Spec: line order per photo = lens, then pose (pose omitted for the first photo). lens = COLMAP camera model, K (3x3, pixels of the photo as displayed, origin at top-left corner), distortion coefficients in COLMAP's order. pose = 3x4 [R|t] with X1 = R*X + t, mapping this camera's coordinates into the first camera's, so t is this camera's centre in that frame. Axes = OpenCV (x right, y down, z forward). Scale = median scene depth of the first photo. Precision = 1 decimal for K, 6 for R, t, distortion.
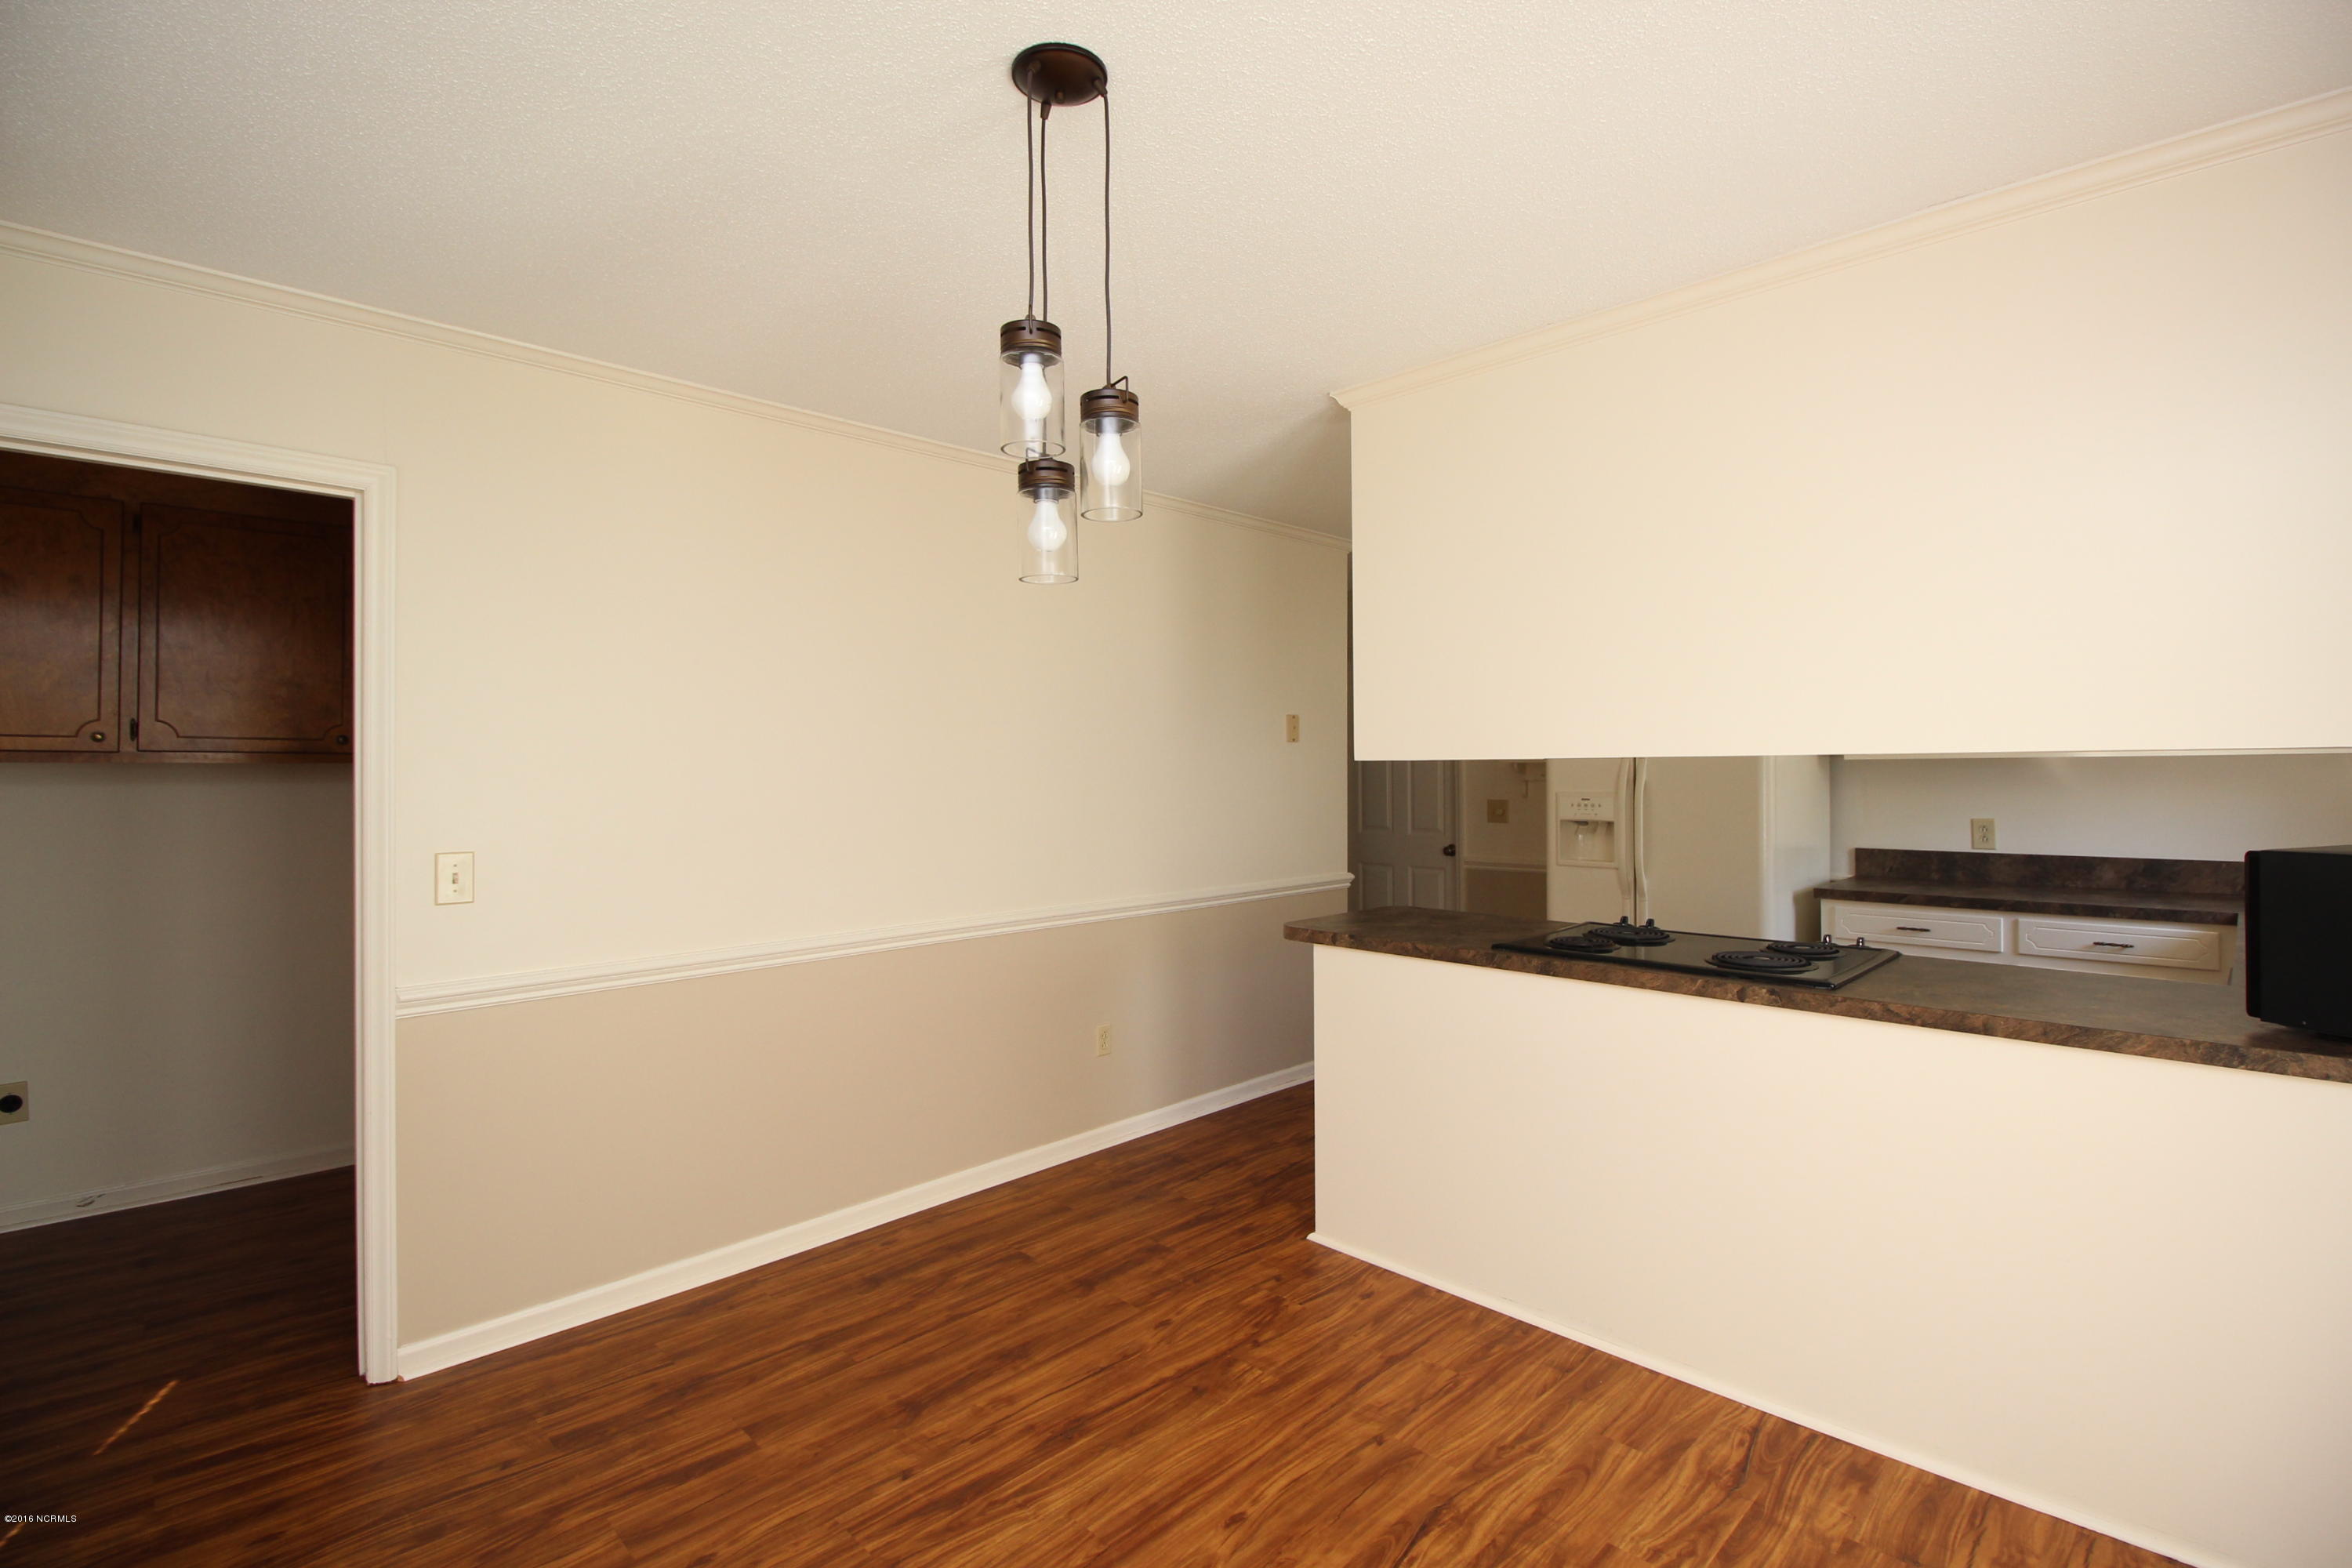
lens RADIAL K [[1092.1, 0, 1185.9], [0, 1092.1, 768.1], [0, 0, 1]] dist [-0.001231, -0.012558]
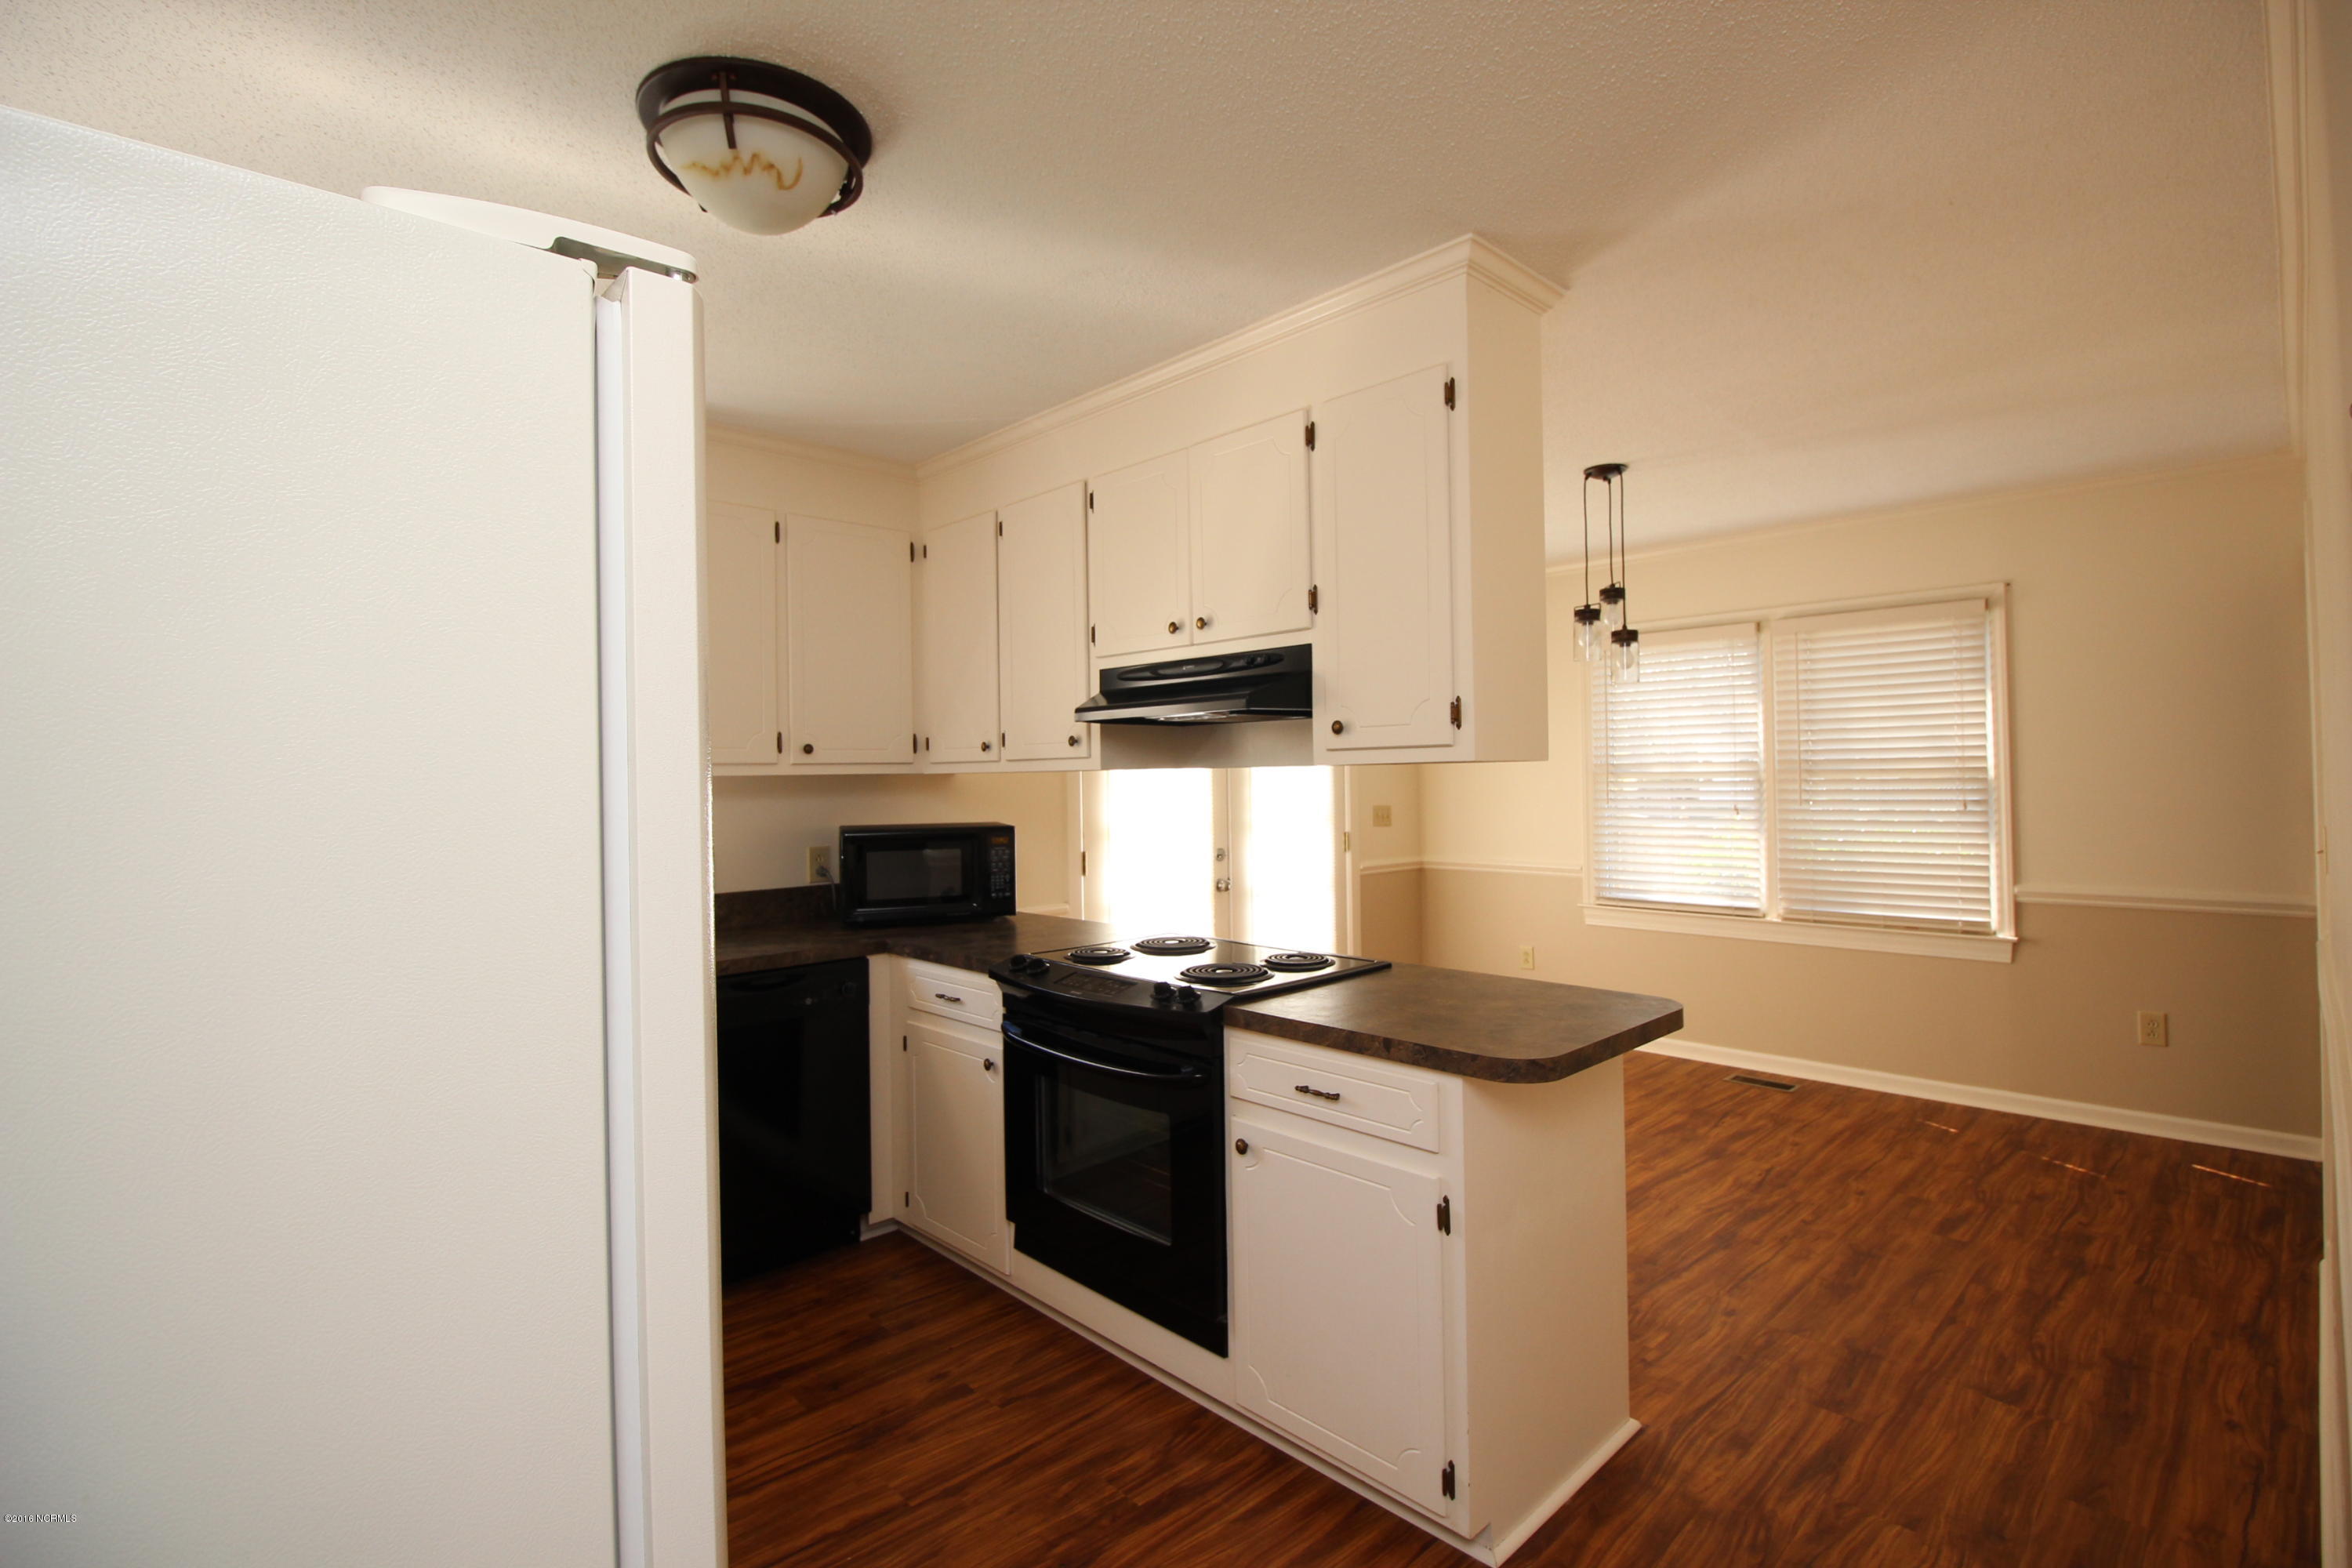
lens RADIAL K [[1092.1, 0, 1183.9], [0, 1092.1, 769.3], [0, 0, 1]] dist [-0.001231, -0.012558]
pose [[-0.999752, 0.012708, 0.018310, 0.503059], [0.012794, 0.999908, 0.004603, -0.002234], [-0.018250, 0.004836, -0.999822, 2.208222]]
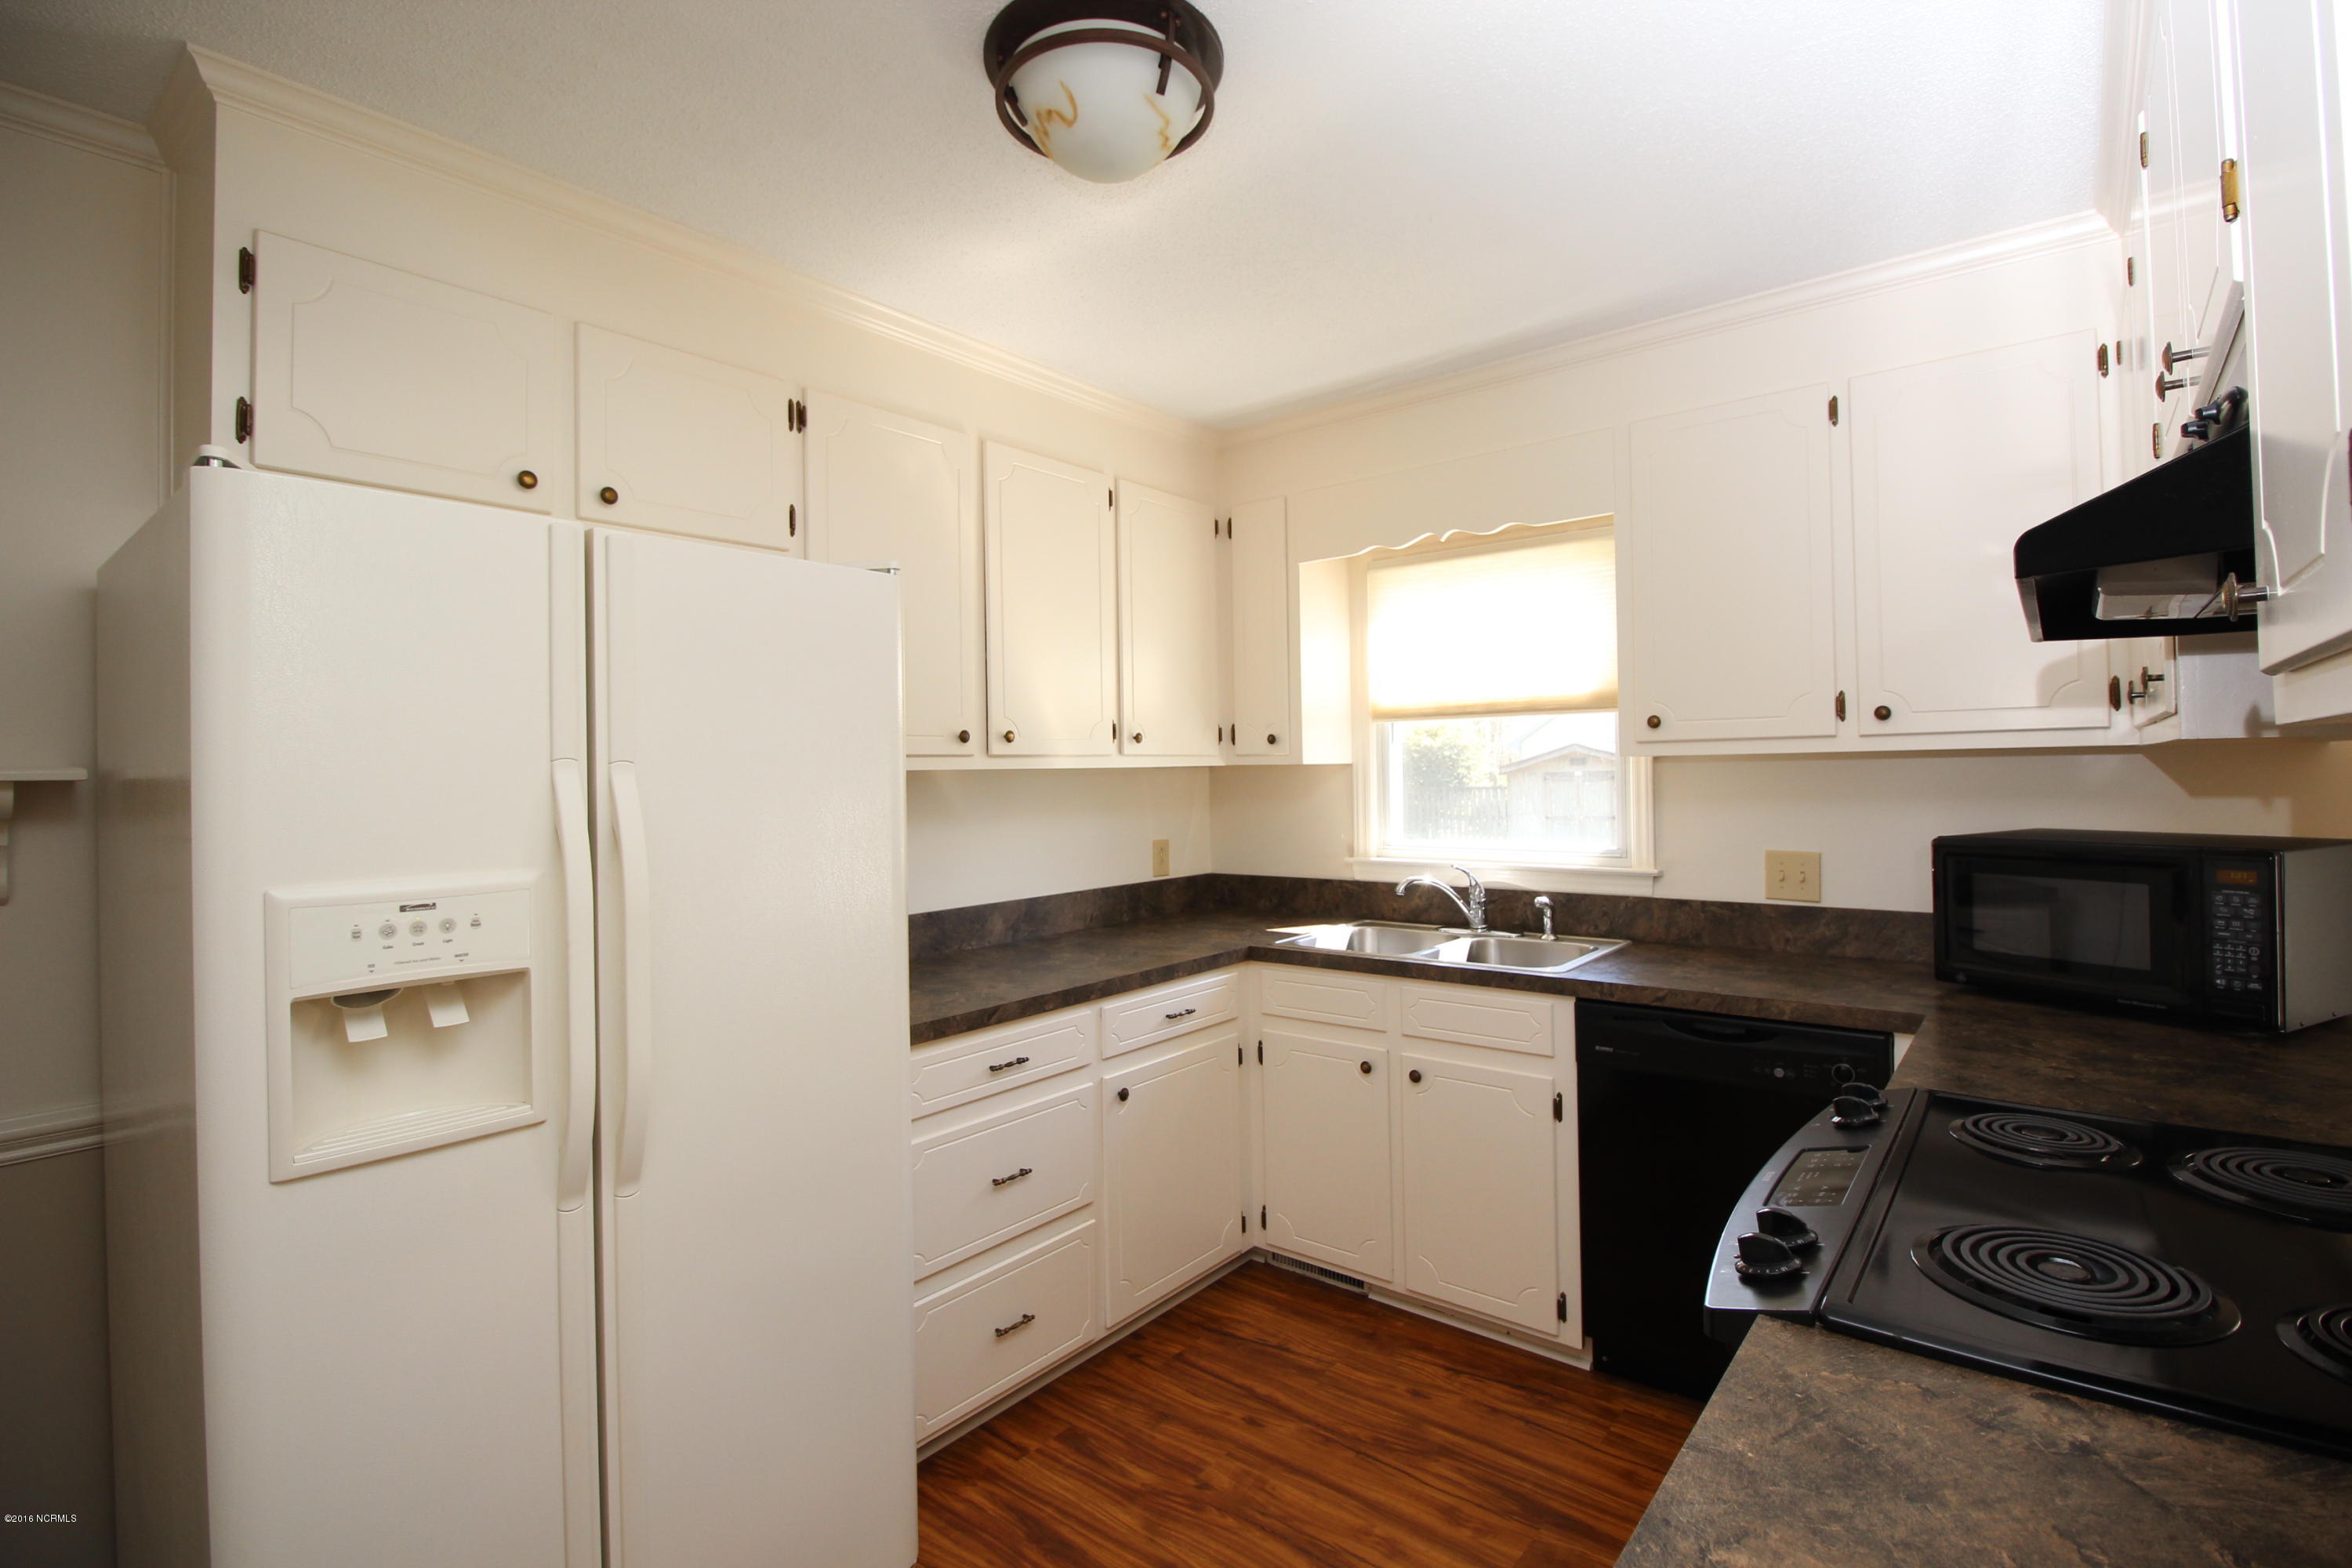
lens RADIAL K [[1092.1, 0, 1195.0], [0, 1092.1, 769.8], [0, 0, 1]] dist [-0.001231, -0.012558]
pose [[-0.110769, 0.002138, 0.993844, 0.133386], [0.027779, 0.999614, 0.000945, 0.004228], [-0.993458, 0.027713, -0.110786, 1.527855]]
